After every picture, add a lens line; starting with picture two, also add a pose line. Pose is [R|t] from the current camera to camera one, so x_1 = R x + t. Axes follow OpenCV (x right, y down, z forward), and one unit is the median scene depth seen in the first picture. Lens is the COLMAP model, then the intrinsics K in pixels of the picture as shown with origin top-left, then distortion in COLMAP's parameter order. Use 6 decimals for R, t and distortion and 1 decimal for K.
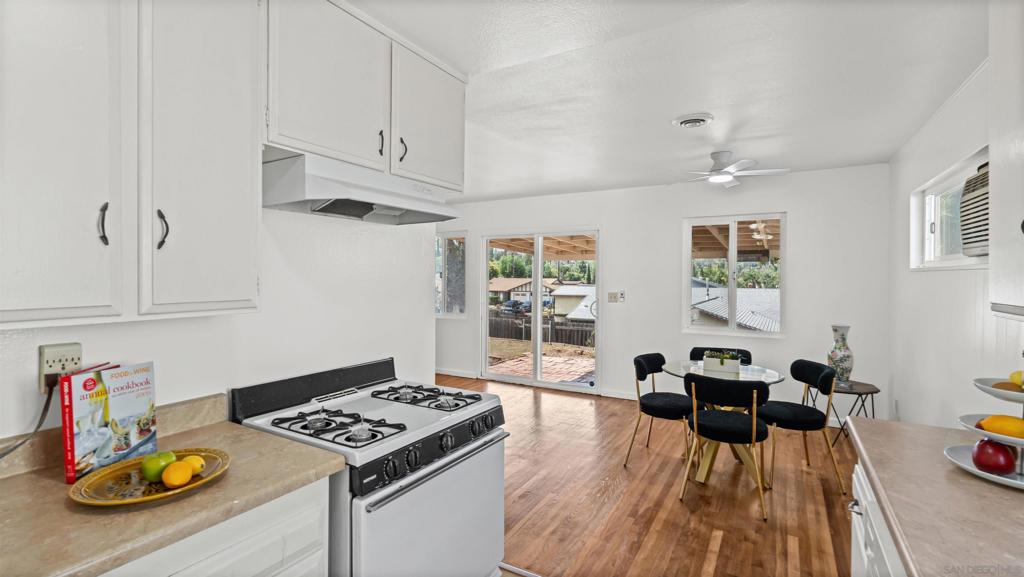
lens RADIAL K [[468.2, 0, 516.1], [0, 468.2, 284.0], [0, 0, 1]] dist [0.000305, -0.000798]
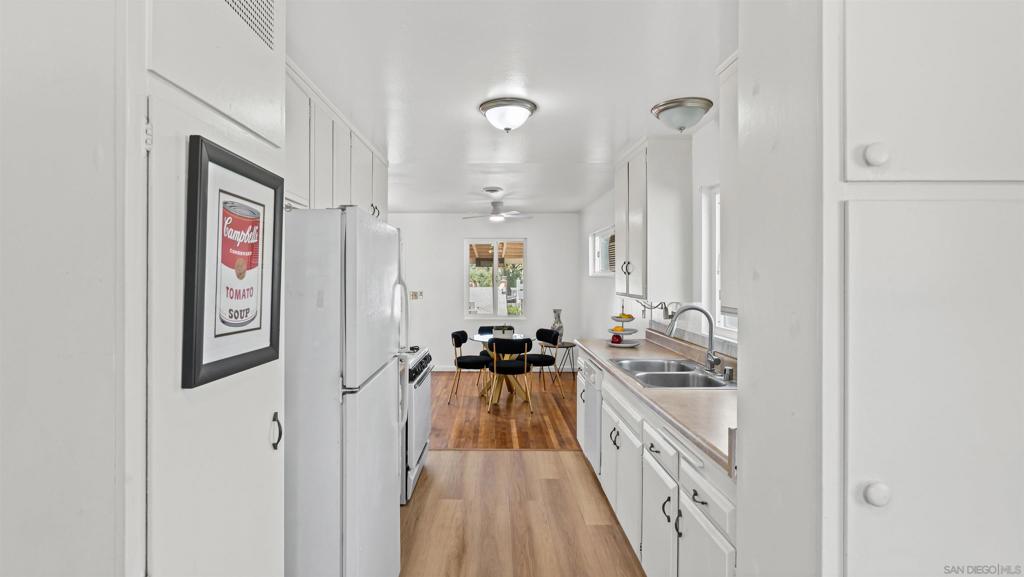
lens RADIAL K [[468.2, 0, 516.1], [0, 468.2, 284.0], [0, 0, 1]] dist [0.000305, -0.000798]
pose [[0.847876, -0.006745, 0.530152, -0.206899], [0.006394, 0.999976, 0.002496, -0.004115], [-0.530156, 0.001274, 0.847899, -0.223184]]
